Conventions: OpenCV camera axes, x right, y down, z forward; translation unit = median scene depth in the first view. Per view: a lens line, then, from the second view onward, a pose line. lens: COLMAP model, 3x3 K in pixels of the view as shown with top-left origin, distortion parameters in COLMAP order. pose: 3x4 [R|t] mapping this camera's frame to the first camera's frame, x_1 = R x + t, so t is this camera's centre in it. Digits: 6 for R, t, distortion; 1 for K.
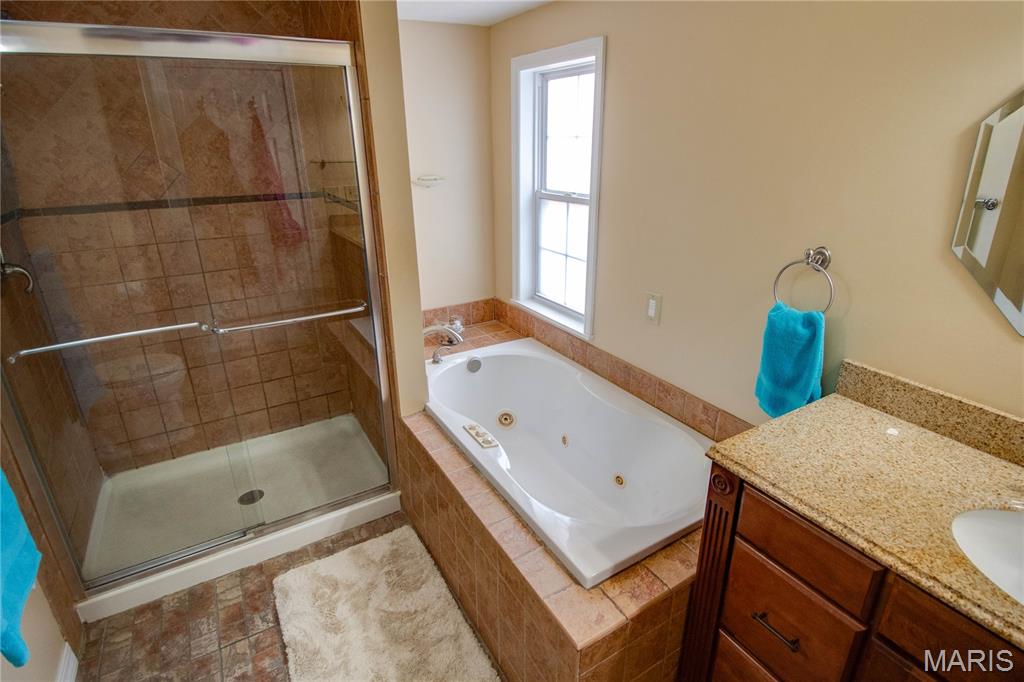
lens RADIAL K [[514.3, 0, 517.1], [0, 514.3, 326.2], [0, 0, 1]] dist [0.001992, -0.015390]
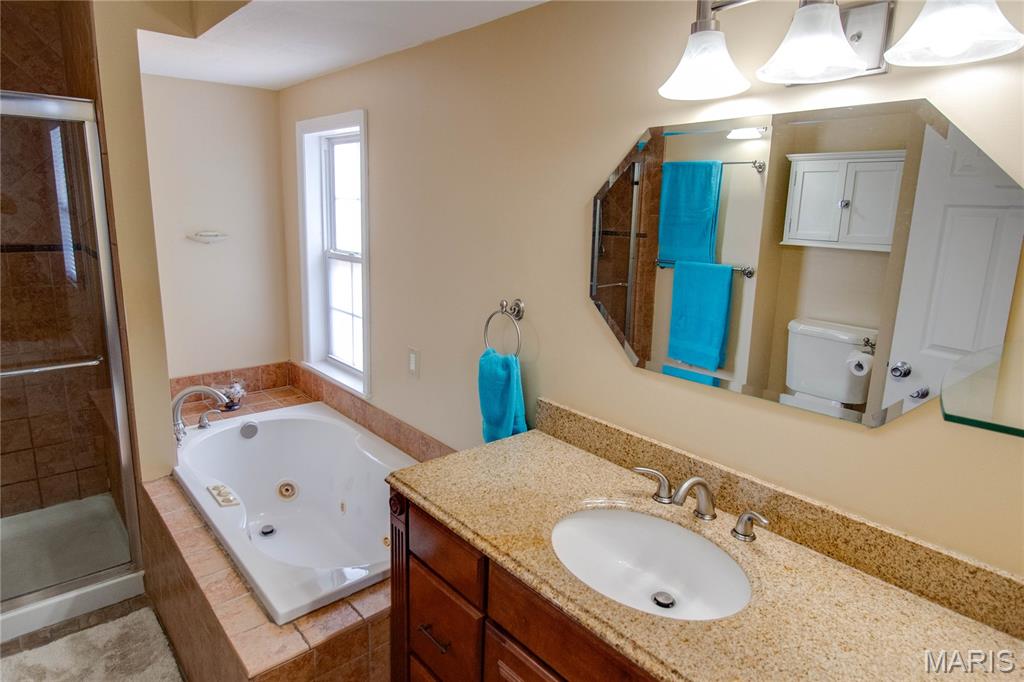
lens RADIAL K [[587.1, 0, 504.7], [0, 587.1, 329.7], [0, 0, 1]] dist [-0.003691, -0.012439]
pose [[0.983244, 0.004809, 0.182231, 0.221756], [0.020343, 0.990514, -0.135899, 0.061127], [-0.181156, 0.137329, 0.973819, -0.176261]]
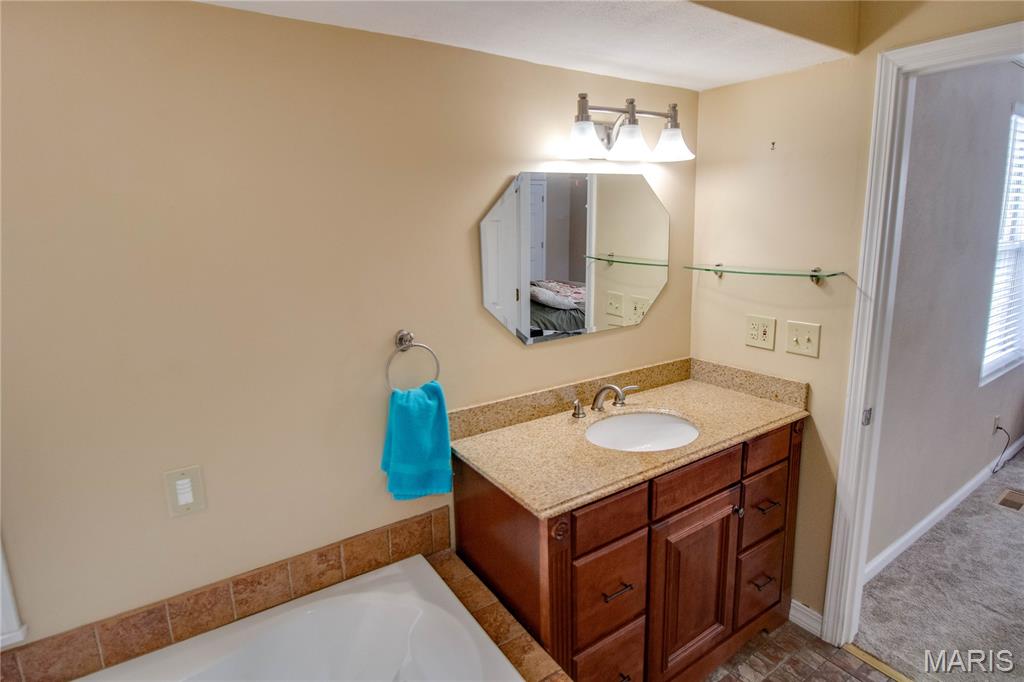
lens RADIAL K [[514.3, 0, 517.1], [0, 514.3, 326.2], [0, 0, 1]] dist [0.001992, -0.015390]
pose [[-0.036648, -0.175943, 0.983718, -0.339697], [0.366098, 0.913581, 0.177037, -0.180649], [-0.929855, 0.366625, 0.030931, 0.497897]]
